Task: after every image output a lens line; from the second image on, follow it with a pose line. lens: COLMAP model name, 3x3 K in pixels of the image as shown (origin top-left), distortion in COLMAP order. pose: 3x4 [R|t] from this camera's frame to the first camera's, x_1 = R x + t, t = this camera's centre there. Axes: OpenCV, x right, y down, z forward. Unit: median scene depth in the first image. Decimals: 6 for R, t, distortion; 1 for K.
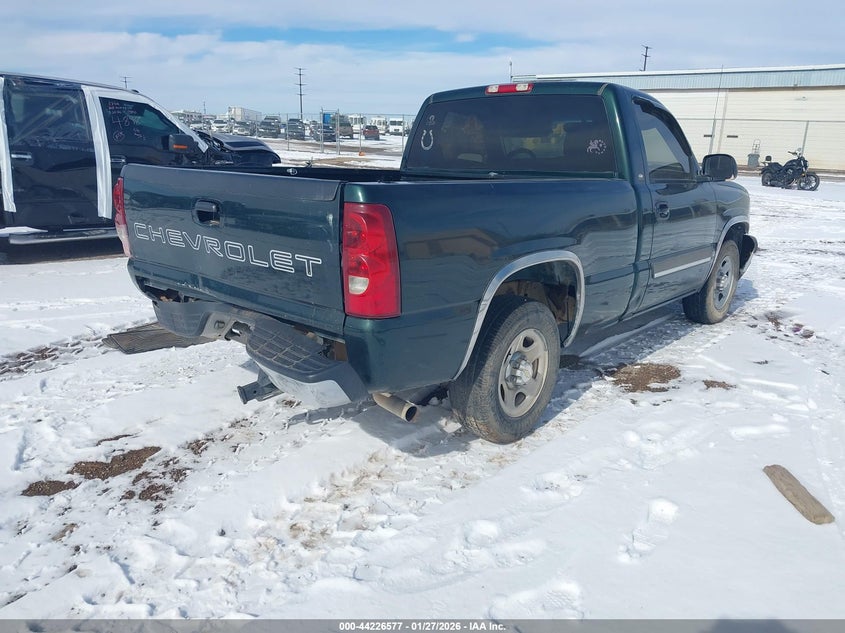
lens RADIAL K [[649.9, 0, 426.4], [0, 649.9, 317.4], [0, 0, 1]] dist [0.026741, -0.007340]
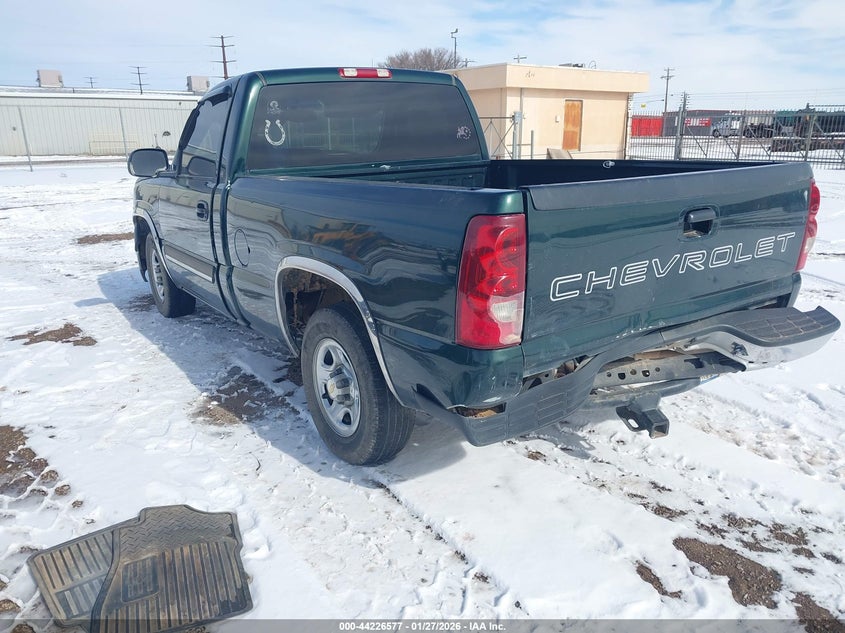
lens RADIAL K [[649.9, 0, 426.4], [0, 649.9, 317.4], [0, 0, 1]] dist [0.026741, -0.007340]
pose [[0.264843, -0.295160, 0.918008, -1.156980], [0.272118, 0.936187, 0.222500, -0.307987], [-0.925100, 0.190879, 0.328260, 1.004823]]
